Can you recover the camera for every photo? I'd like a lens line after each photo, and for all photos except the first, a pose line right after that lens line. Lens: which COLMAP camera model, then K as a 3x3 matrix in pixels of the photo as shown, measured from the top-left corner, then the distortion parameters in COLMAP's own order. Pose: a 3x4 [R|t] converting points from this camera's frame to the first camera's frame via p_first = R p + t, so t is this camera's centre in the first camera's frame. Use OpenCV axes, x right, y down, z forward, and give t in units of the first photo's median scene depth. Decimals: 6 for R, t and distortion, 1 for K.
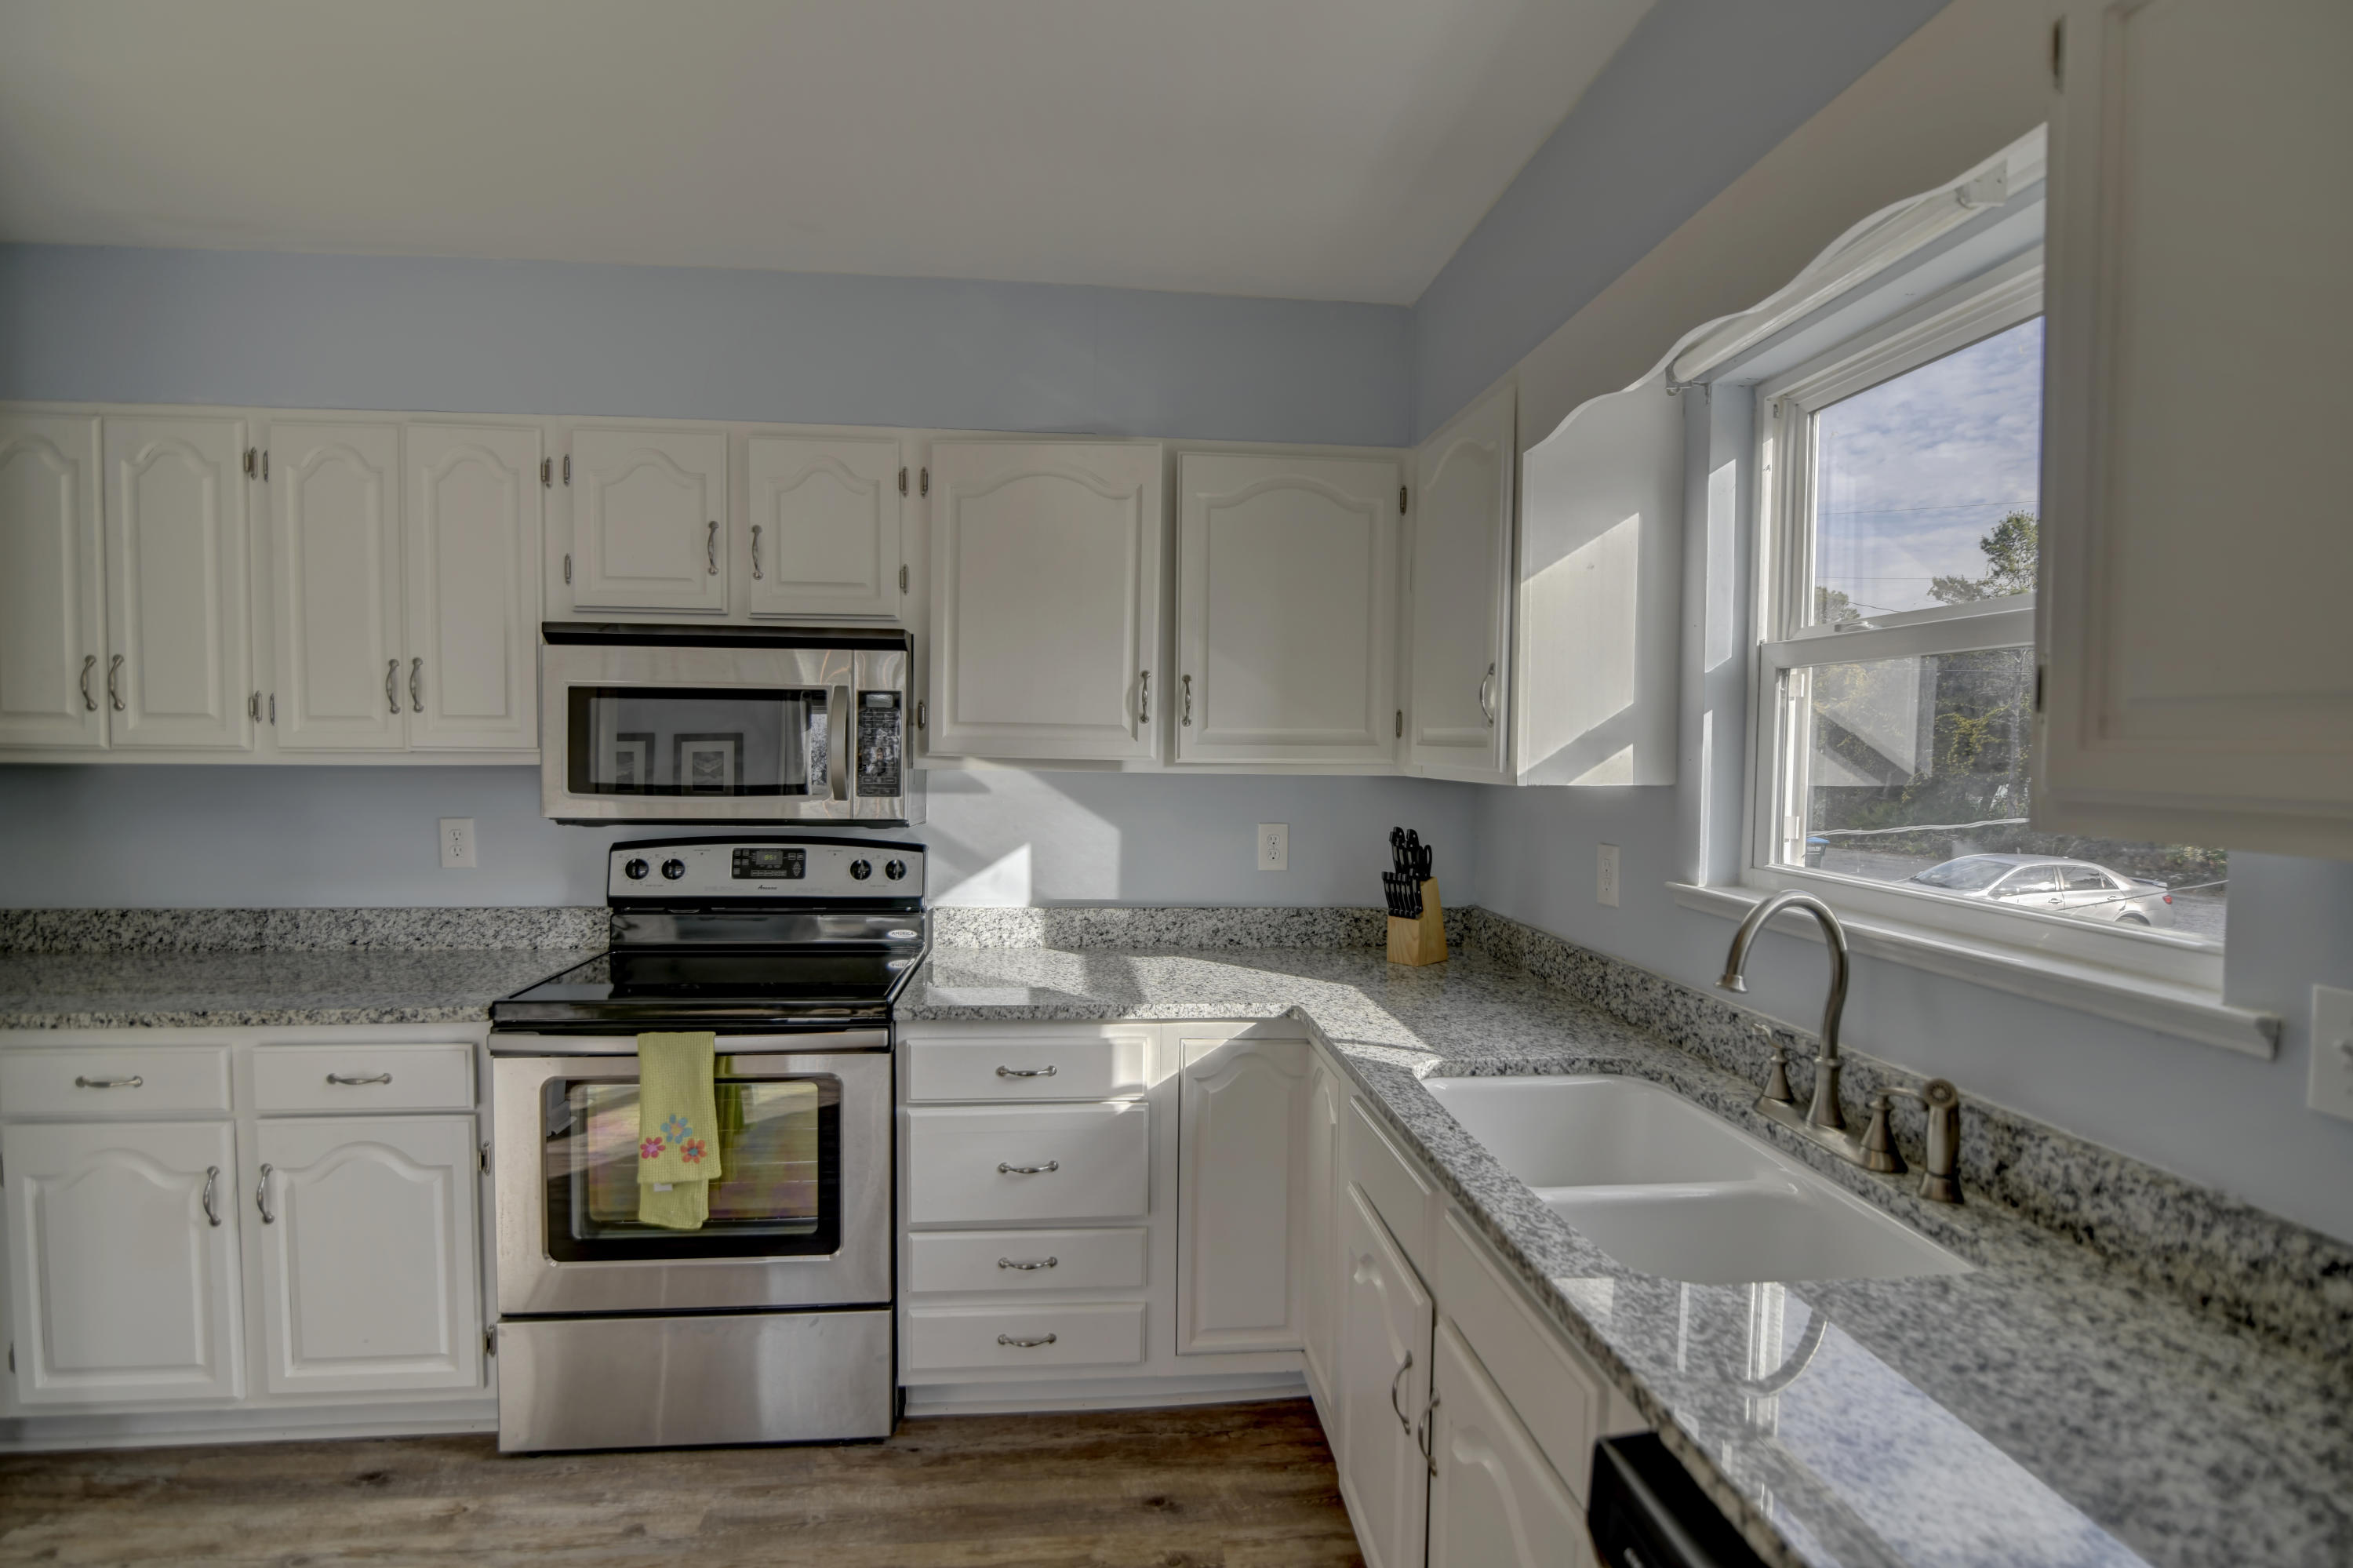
lens RADIAL K [[1090.9, 0, 1171.5], [0, 1090.9, 794.4], [0, 0, 1]] dist [-0.018010, 0.000330]
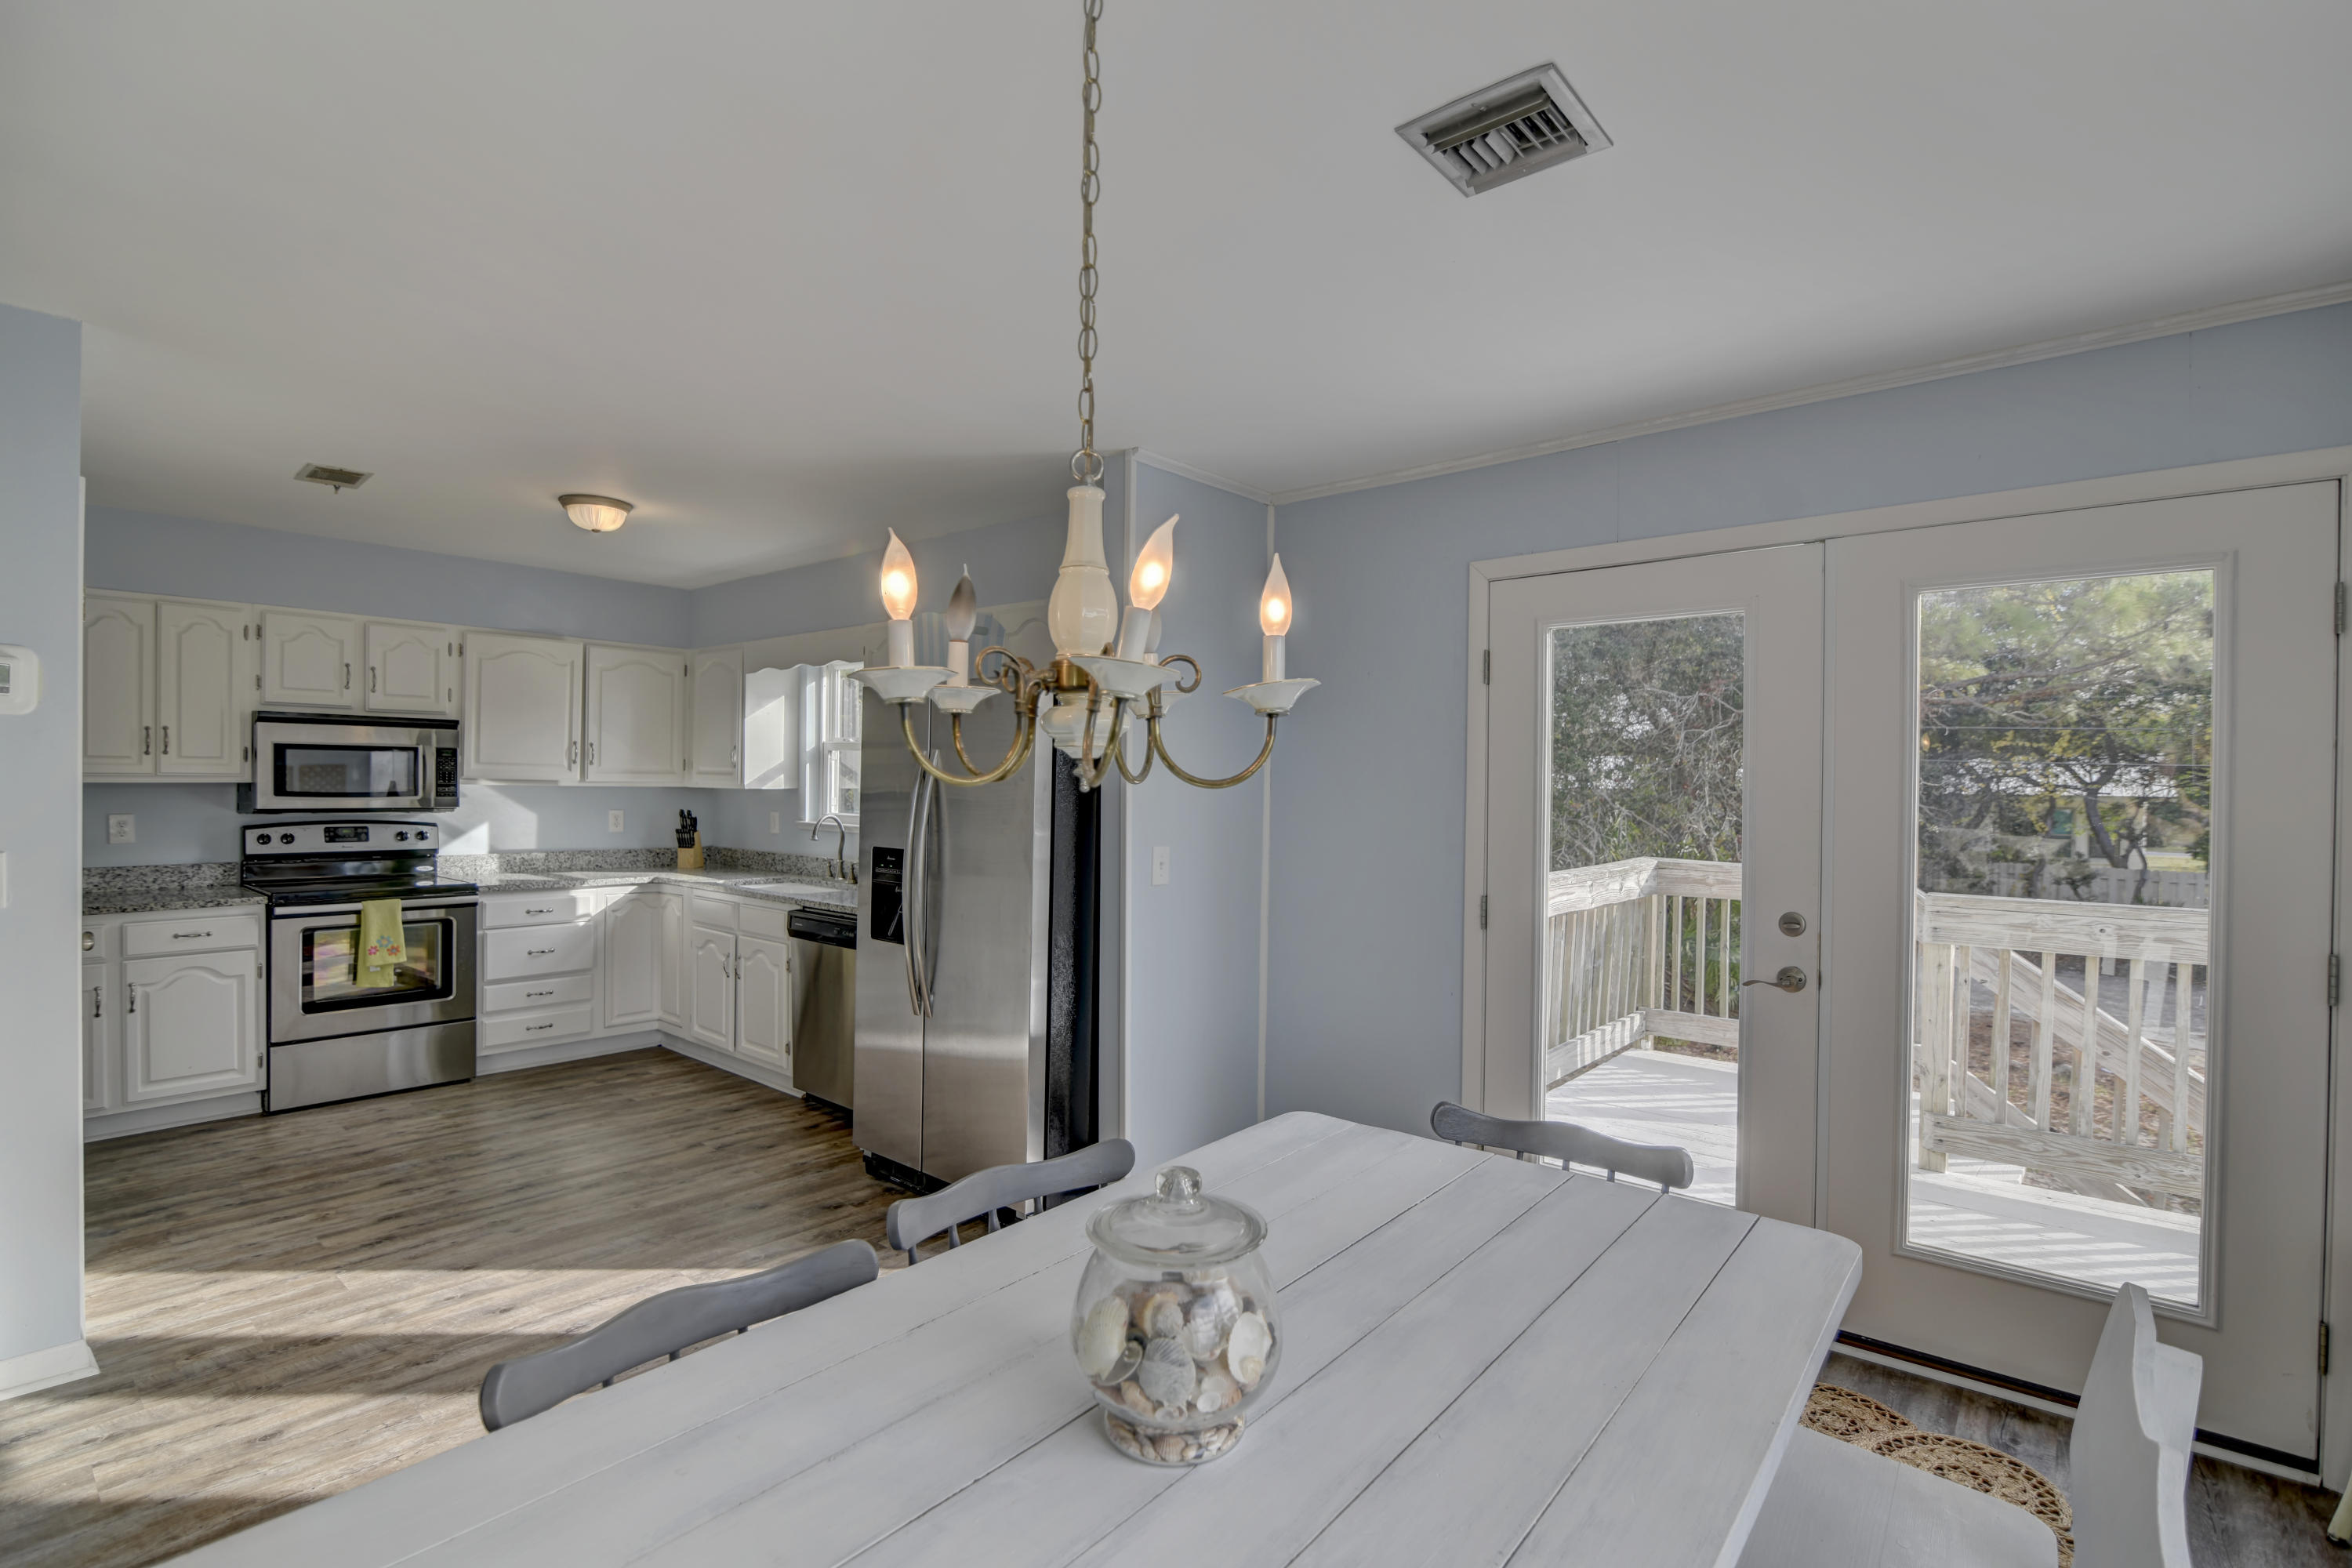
lens RADIAL K [[1090.4, 0, 1171.0], [0, 1090.4, 794.4], [0, 0, 1]] dist [-0.018010, 0.000330]
pose [[0.720632, -0.009524, 0.693252, -0.754329], [0.022747, 0.999692, -0.009911, 0.053517], [-0.692945, 0.022912, 0.720627, -1.616151]]
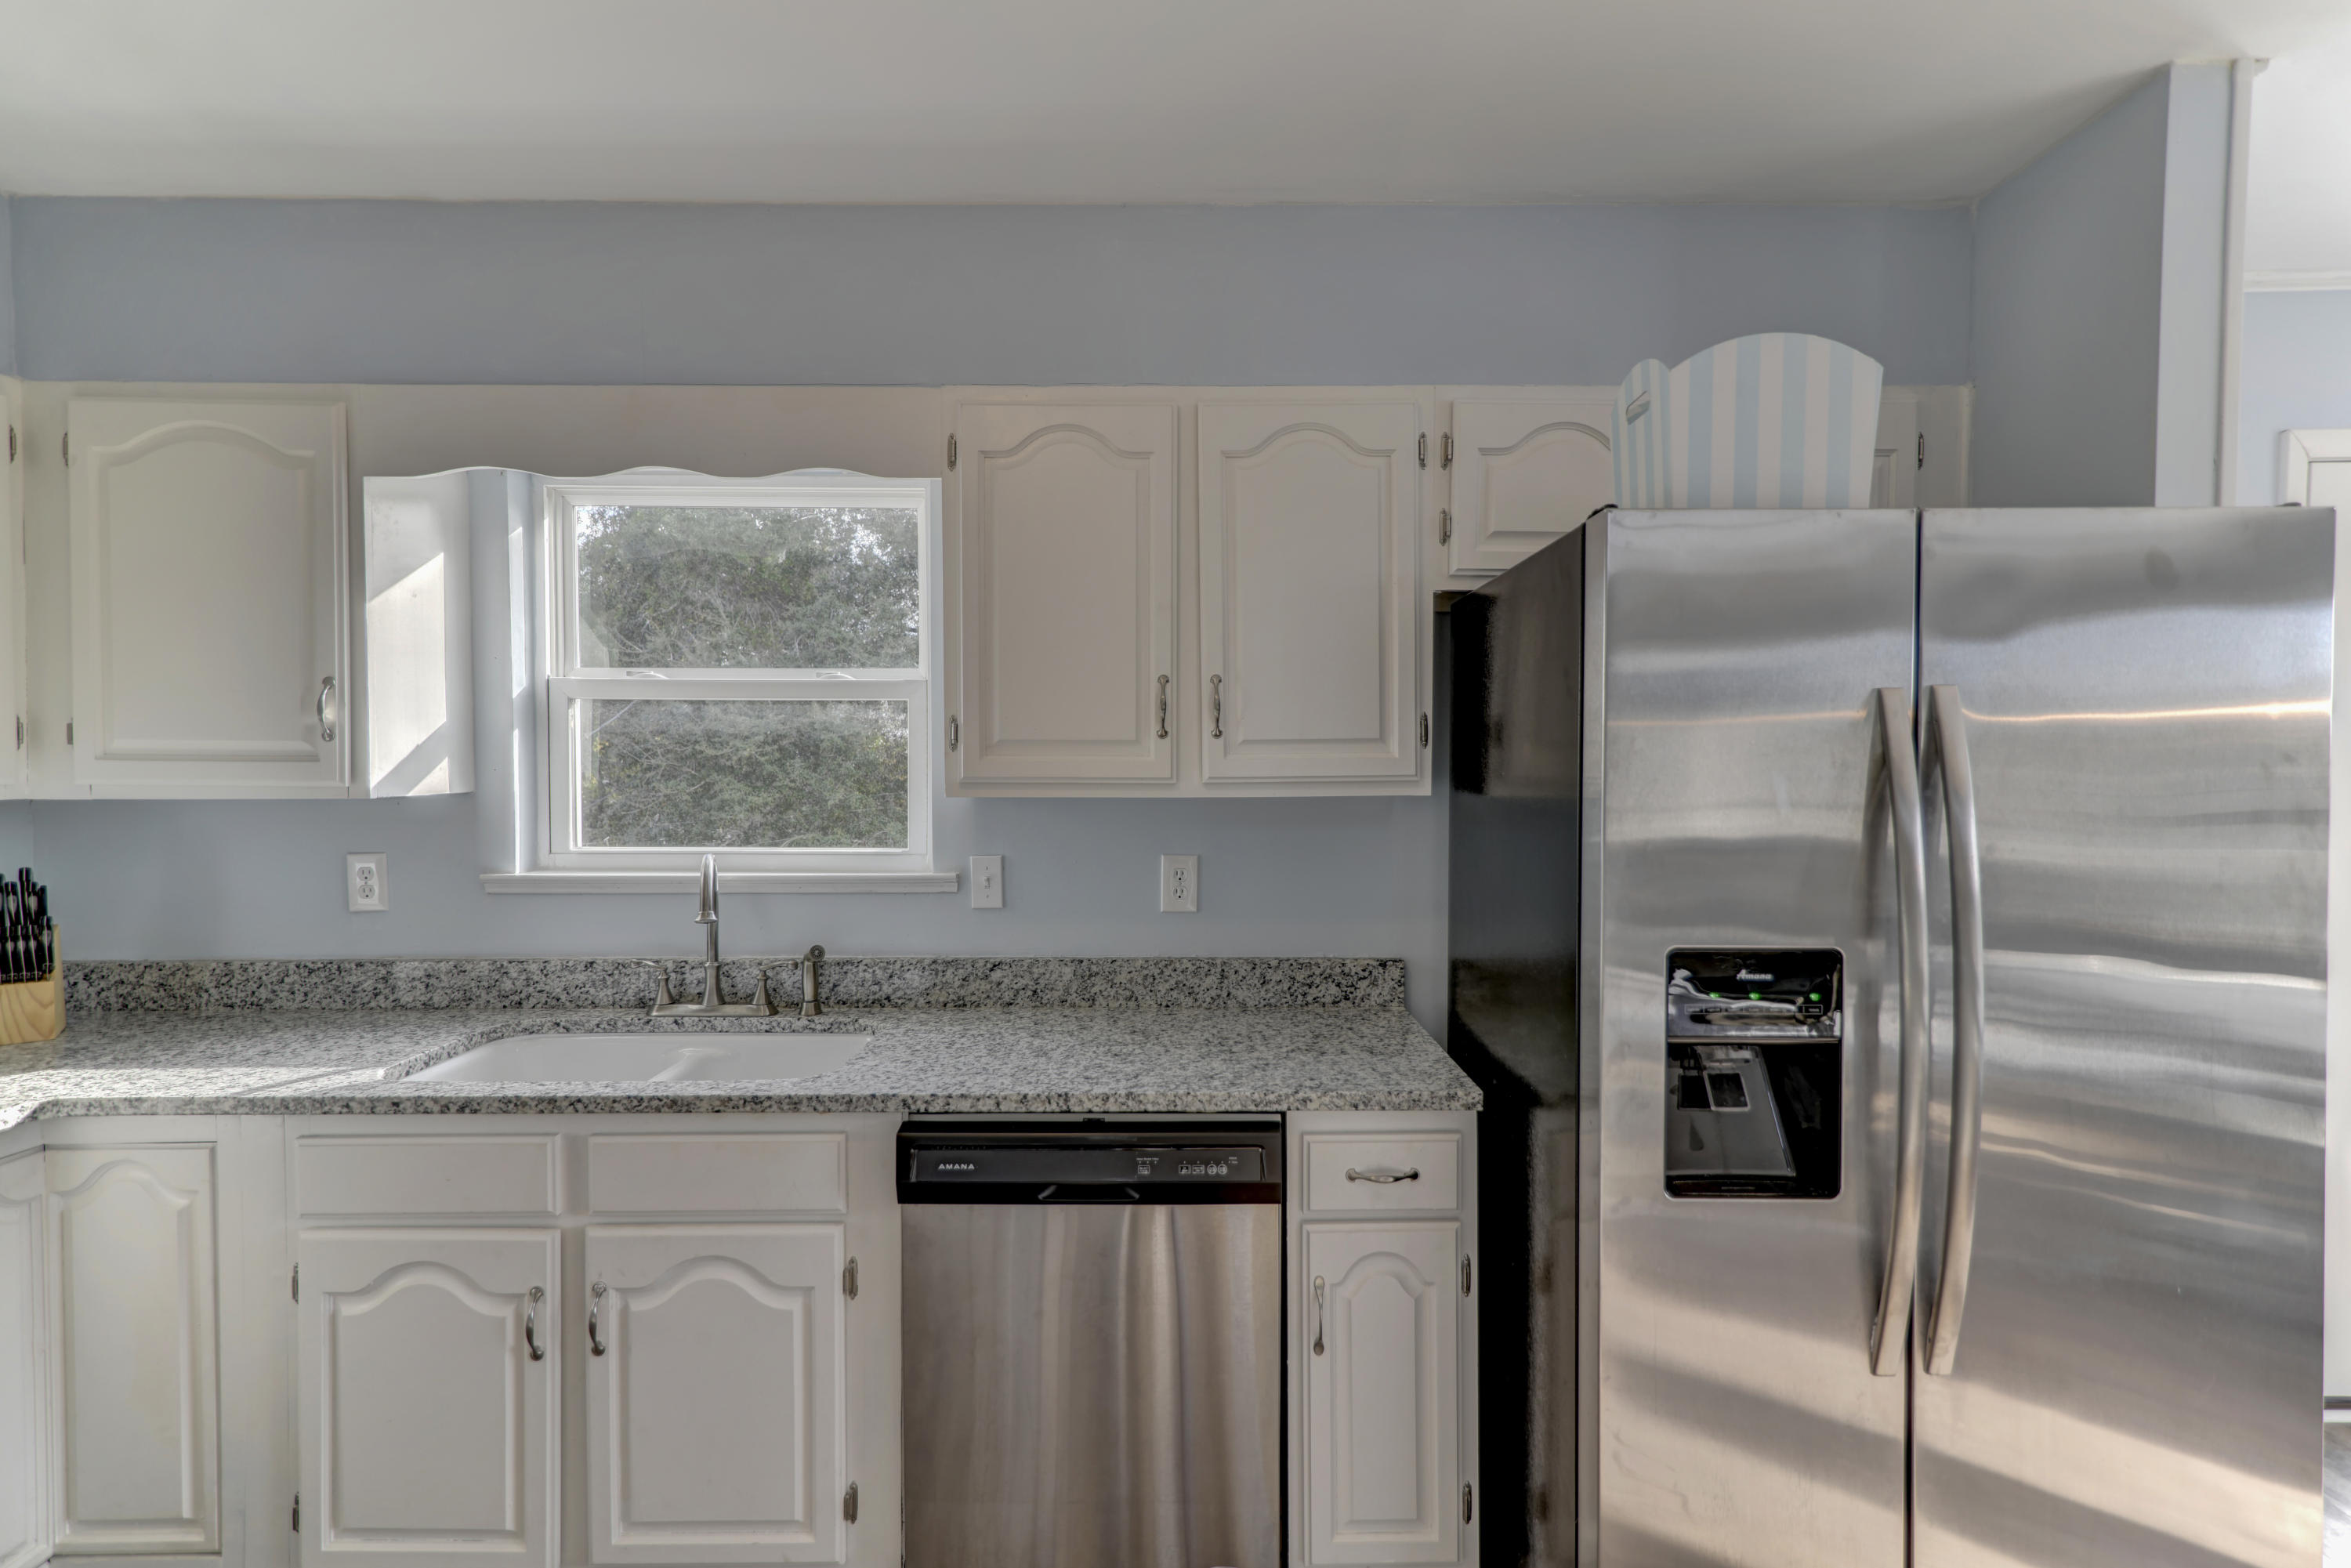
lens RADIAL K [[1063.0, 0, 1181.9], [0, 1063.0, 783.4], [0, 0, 1]] dist [-0.000240, 0.000115]
pose [[0.087287, -0.033439, 0.995622, -0.538613], [0.042129, 0.998666, 0.029848, -0.017473], [-0.995292, 0.039339, 0.088579, 0.126792]]
